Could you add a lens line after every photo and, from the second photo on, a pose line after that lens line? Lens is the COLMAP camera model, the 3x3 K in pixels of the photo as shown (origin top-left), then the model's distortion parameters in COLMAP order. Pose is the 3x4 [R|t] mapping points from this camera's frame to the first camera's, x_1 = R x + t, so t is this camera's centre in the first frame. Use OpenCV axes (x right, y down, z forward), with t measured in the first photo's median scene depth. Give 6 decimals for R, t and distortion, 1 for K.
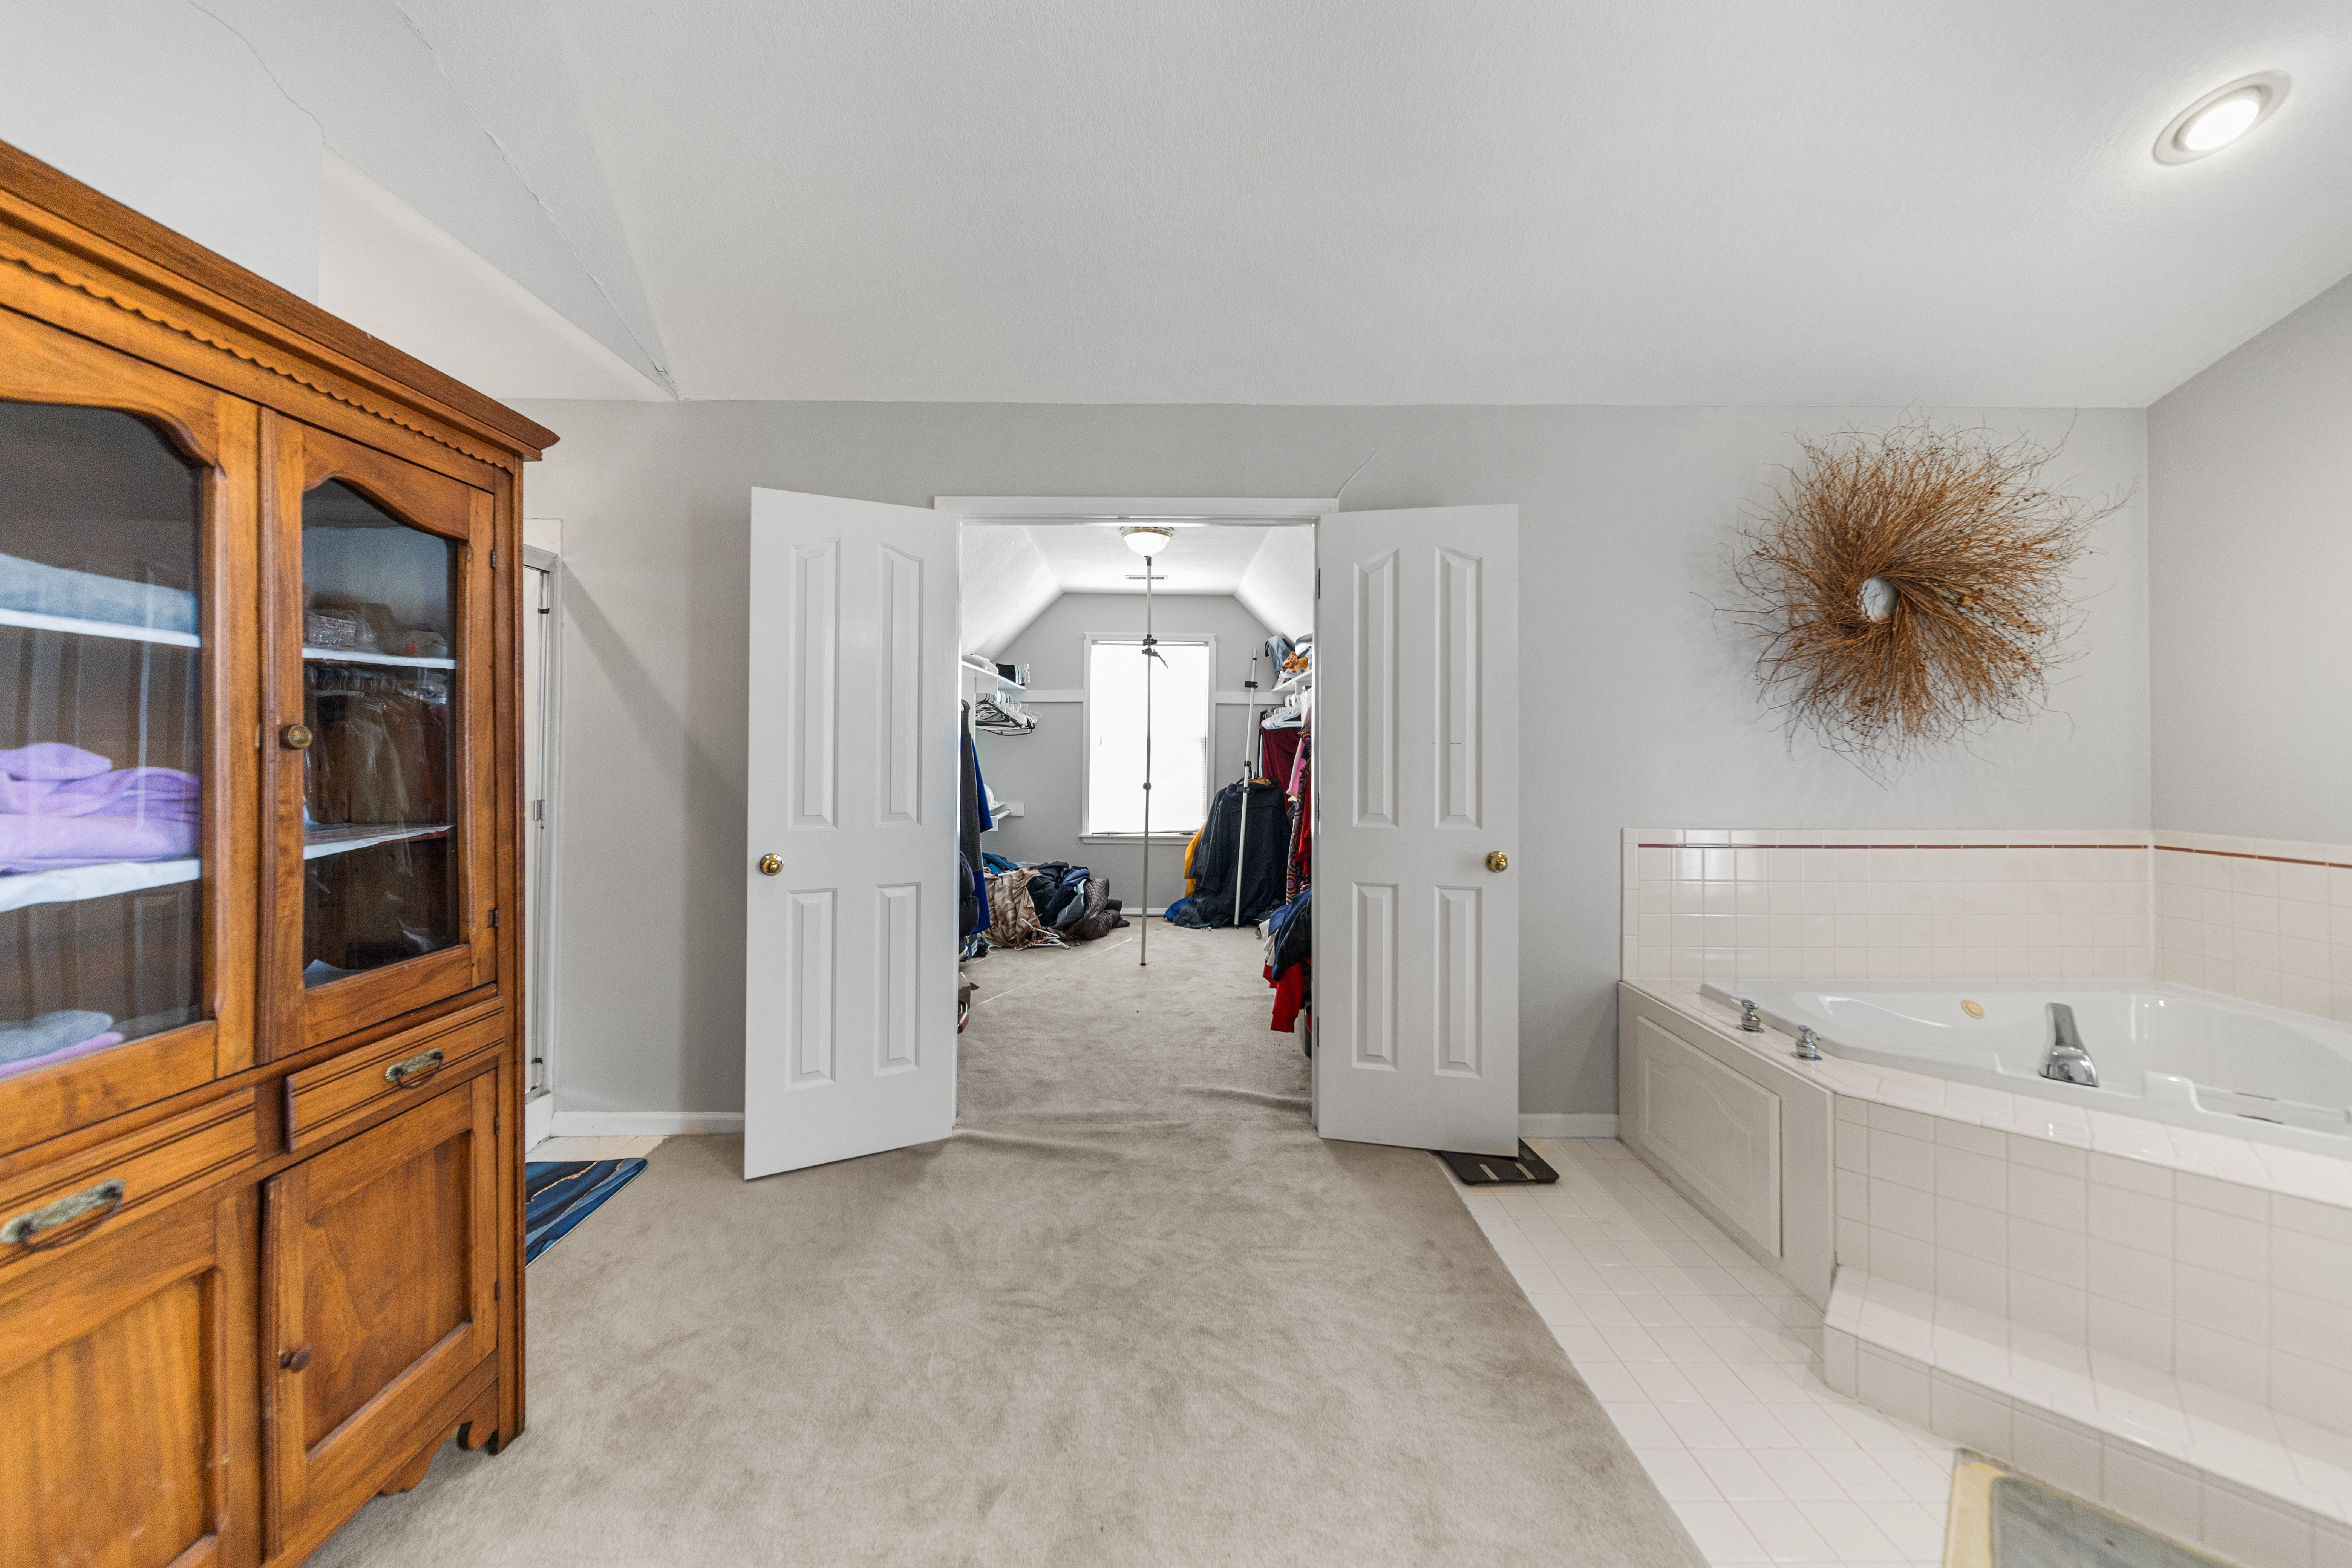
lens RADIAL K [[820.3, 0, 1176.3], [0, 820.3, 742.5], [0, 0, 1]] dist [0.002768, -0.000224]
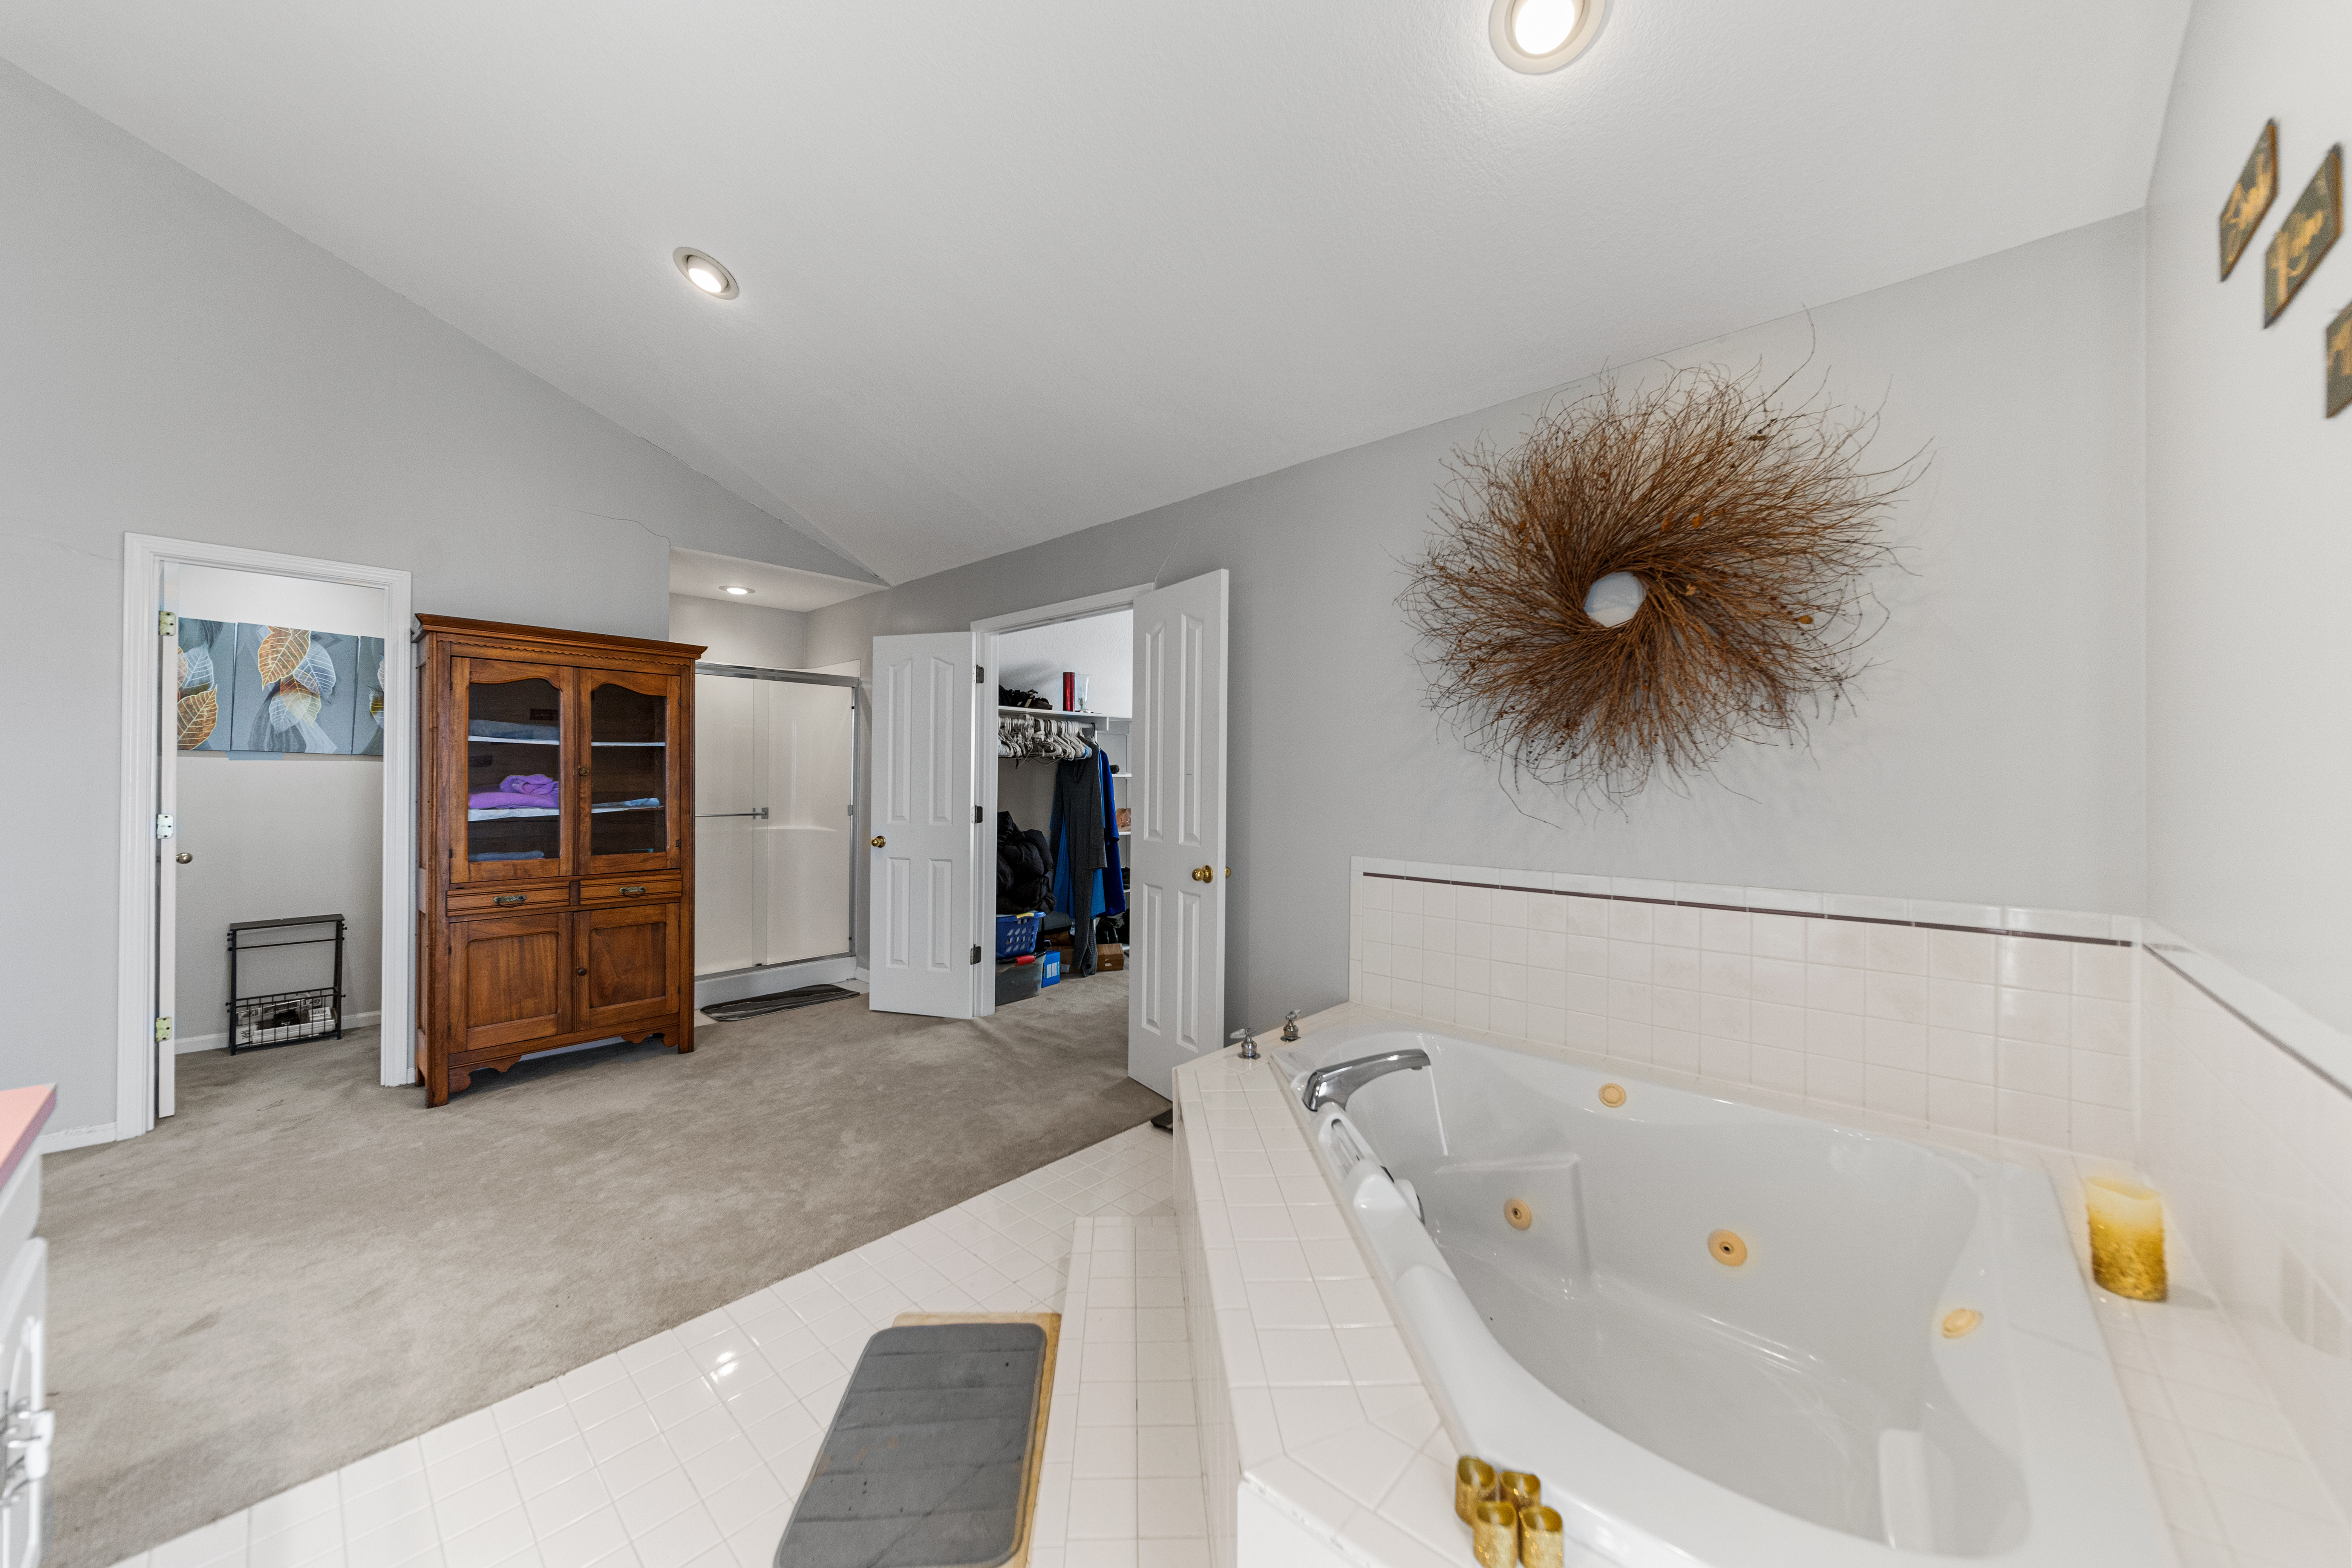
lens RADIAL K [[820.3, 0, 1194.7], [0, 820.3, 783.3], [0, 0, 1]] dist [0.002768, -0.000224]
pose [[0.743280, 0.005135, -0.668961, 0.861217], [-0.001394, 0.999980, 0.006127, 0.004166], [0.668979, -0.003622, 0.743273, 0.076446]]
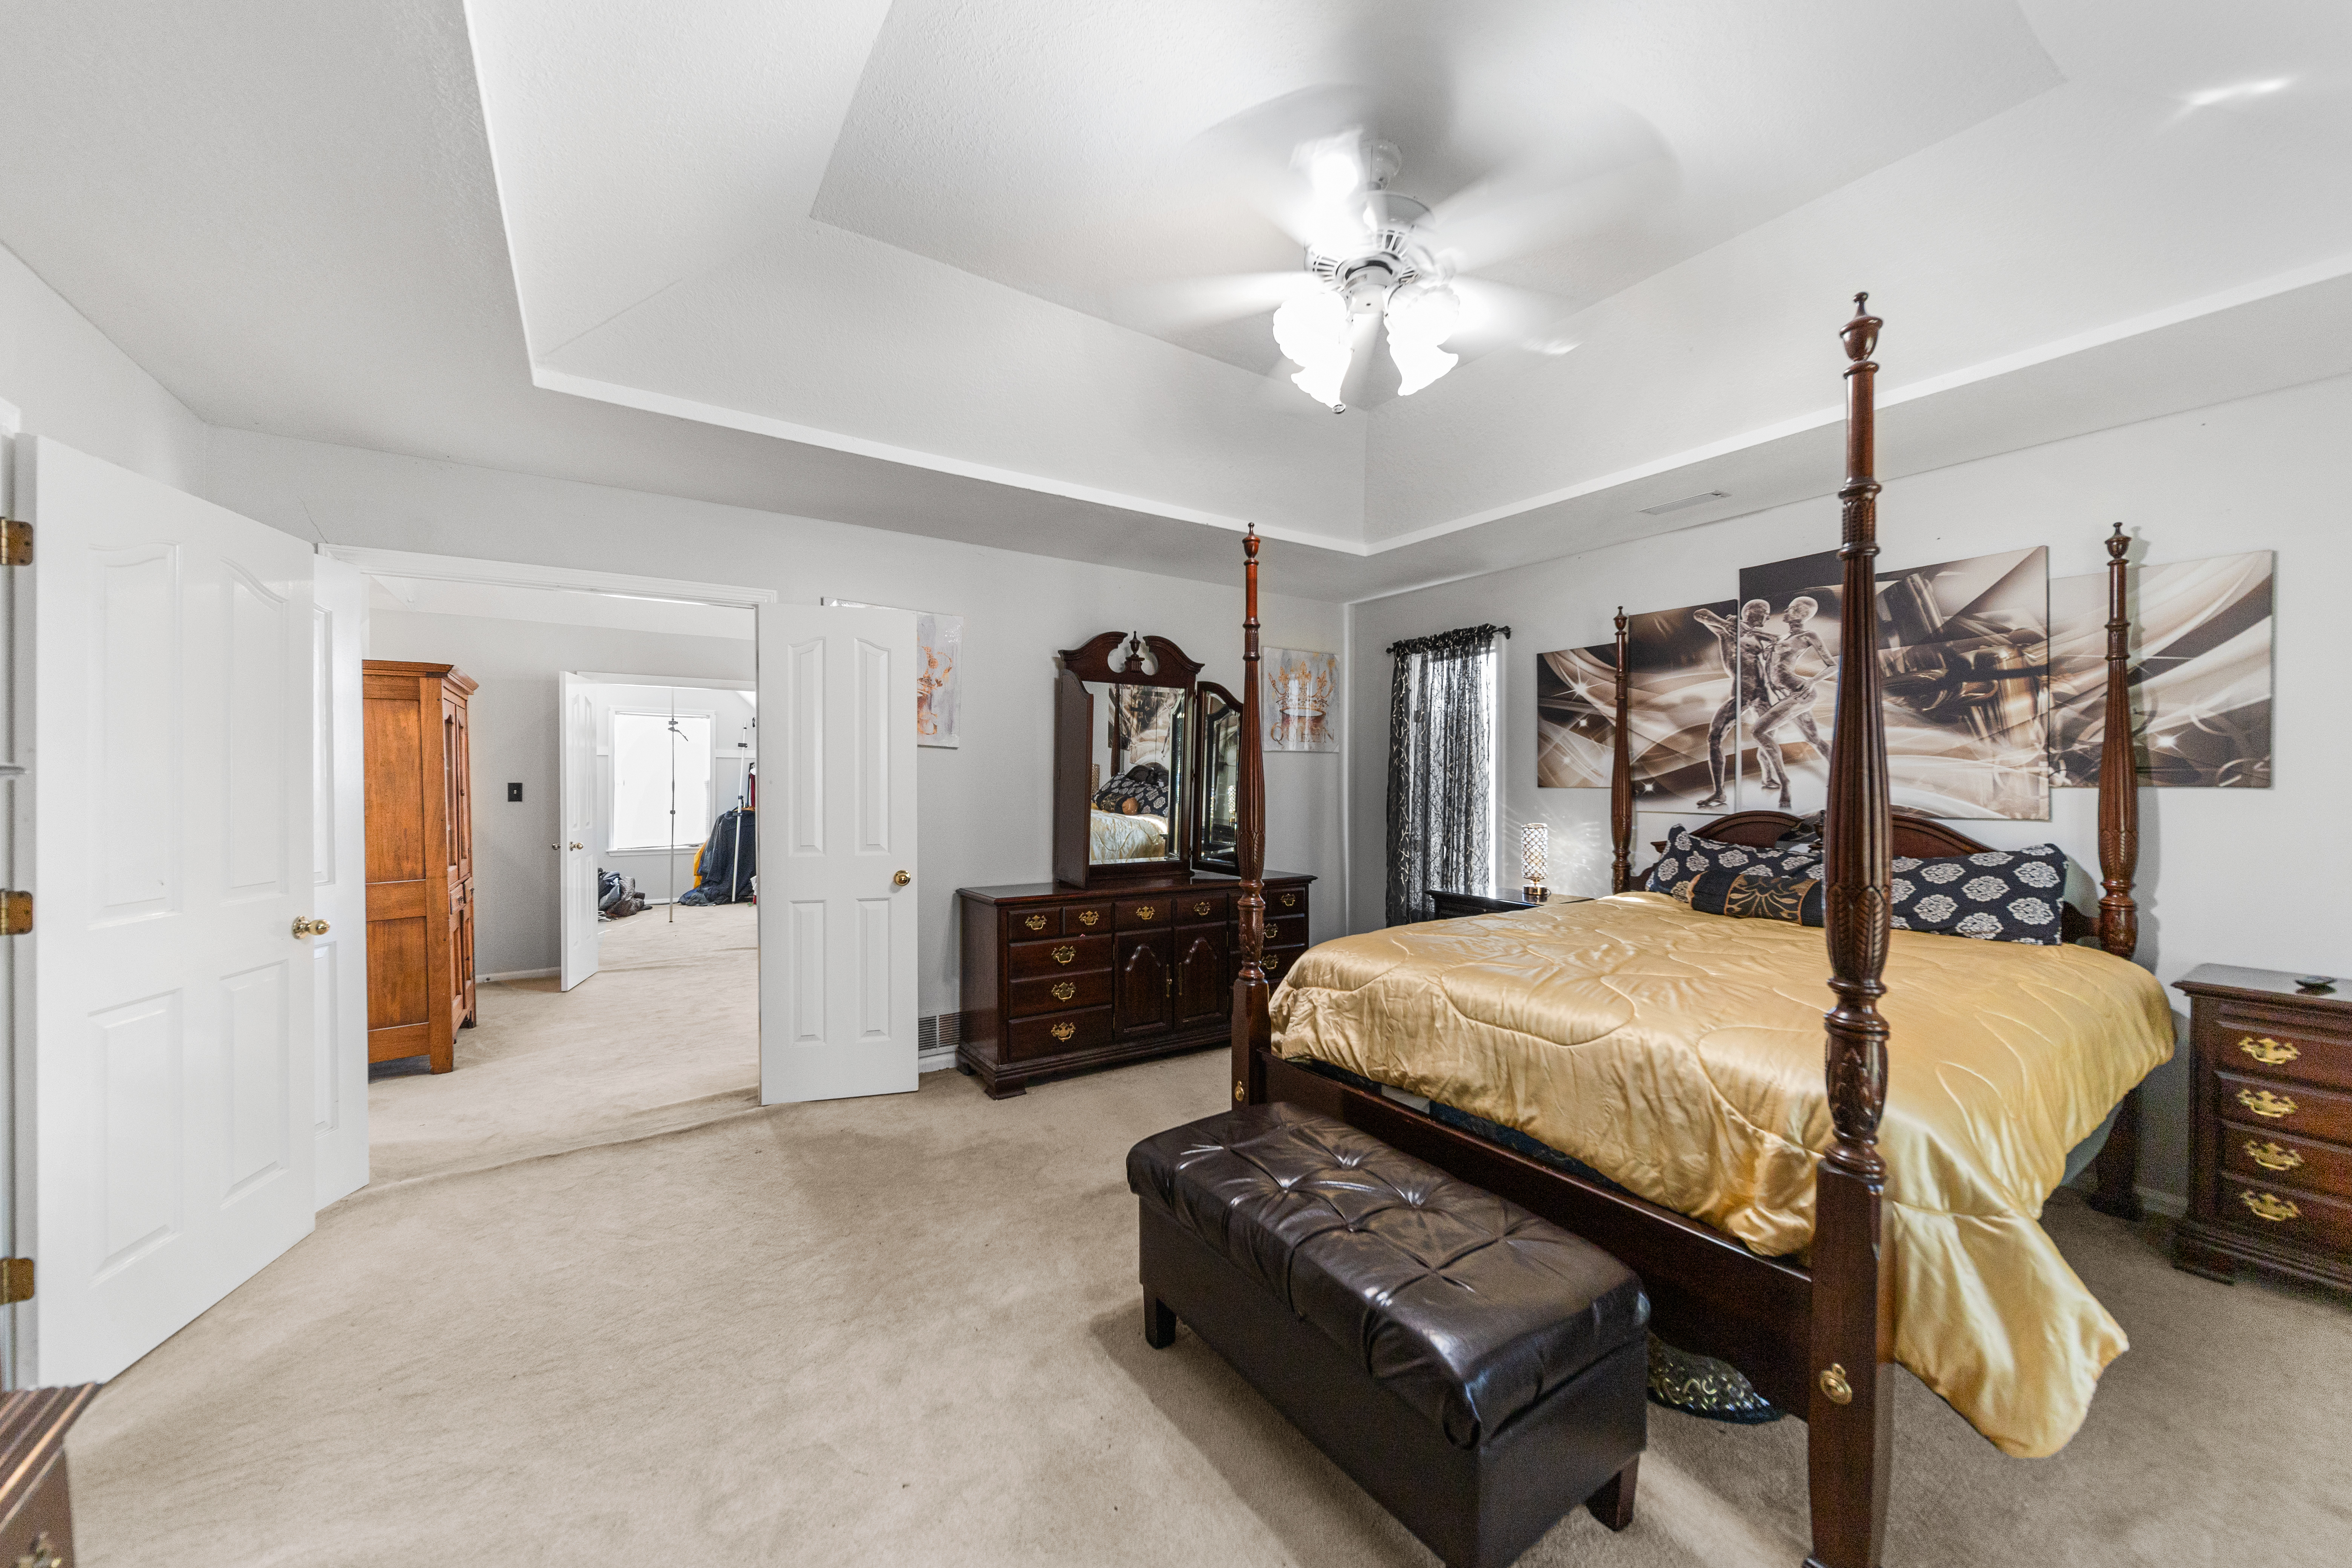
lens RADIAL K [[820.3, 0, 1175.0], [0, 820.3, 781.7], [0, 0, 1]] dist [0.002768, -0.000224]
pose [[0.828699, -0.009033, 0.559621, -0.177272], [-0.004430, 0.999733, 0.022697, -0.076428], [-0.559676, -0.021288, 0.828438, -1.299007]]
